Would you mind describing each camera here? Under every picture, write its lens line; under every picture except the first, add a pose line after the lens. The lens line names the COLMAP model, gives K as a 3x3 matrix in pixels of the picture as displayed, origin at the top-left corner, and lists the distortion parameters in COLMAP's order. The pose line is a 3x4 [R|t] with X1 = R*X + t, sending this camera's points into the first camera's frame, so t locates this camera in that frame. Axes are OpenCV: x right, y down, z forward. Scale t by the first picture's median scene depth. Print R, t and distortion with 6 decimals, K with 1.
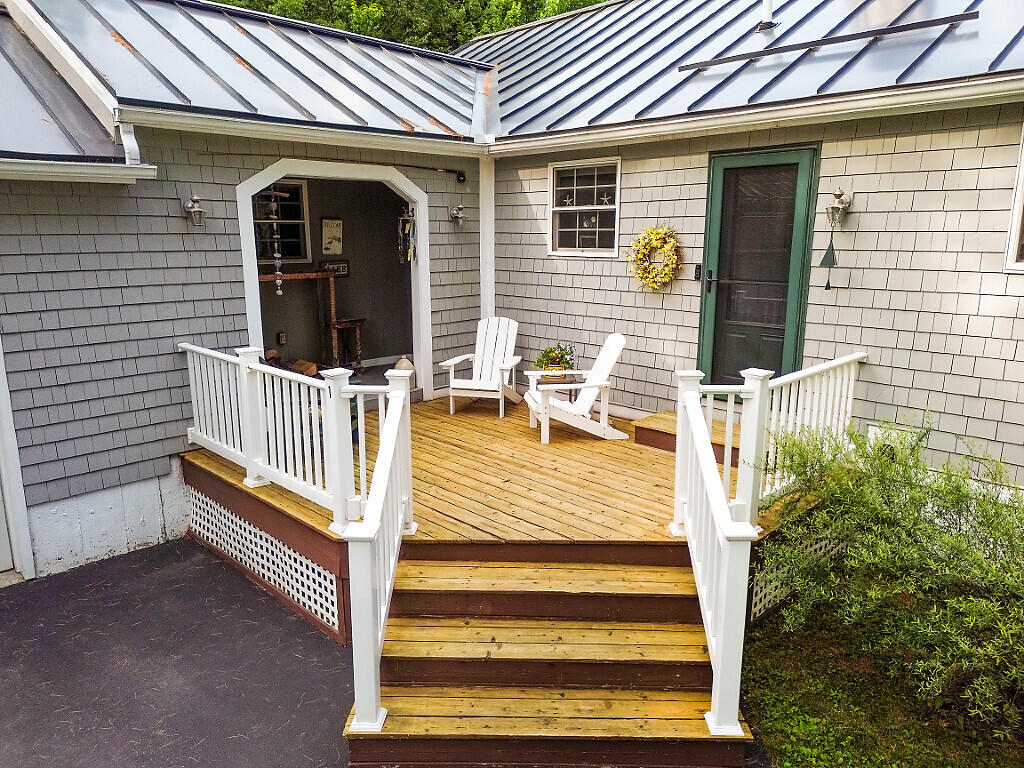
lens RADIAL K [[726.0, 0, 519.0], [0, 726.0, 385.2], [0, 0, 1]] dist [0.035819, -0.023288]
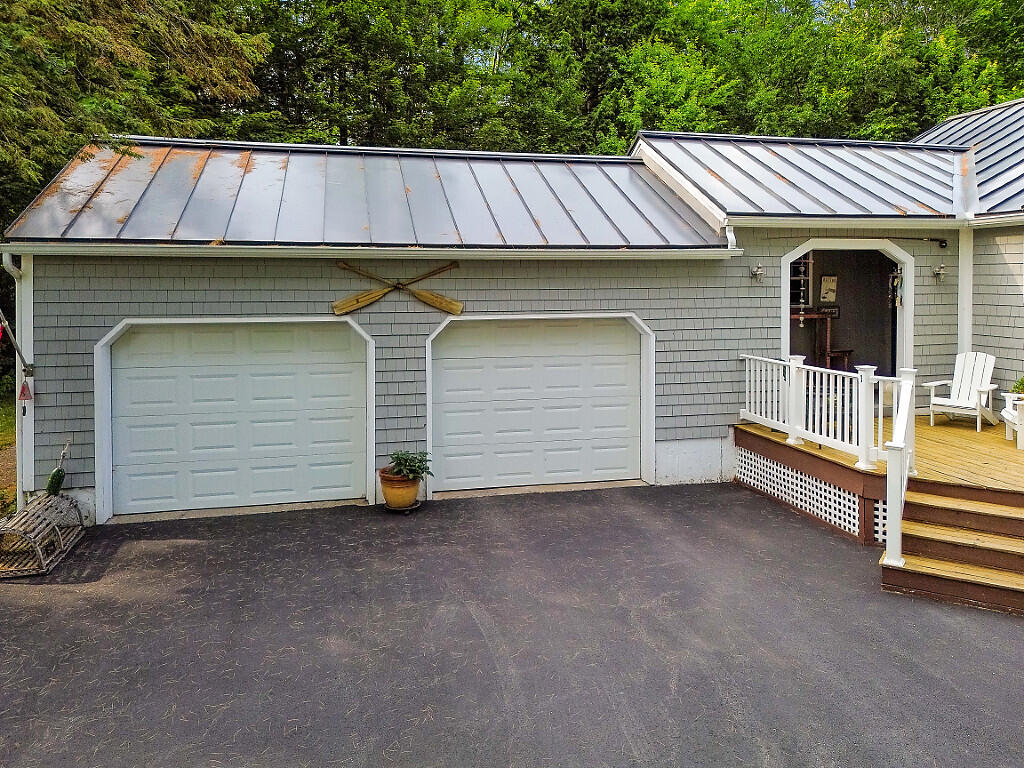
lens RADIAL K [[744.3, 0, 510.5], [0, 744.3, 294.6], [0, 0, 1]] dist [0.030755, -0.026994]
pose [[0.841724, 0.004975, -0.539884, -0.007498], [-0.108748, 0.981026, -0.160507, 0.123444], [0.528842, 0.193814, 0.826294, -0.599089]]
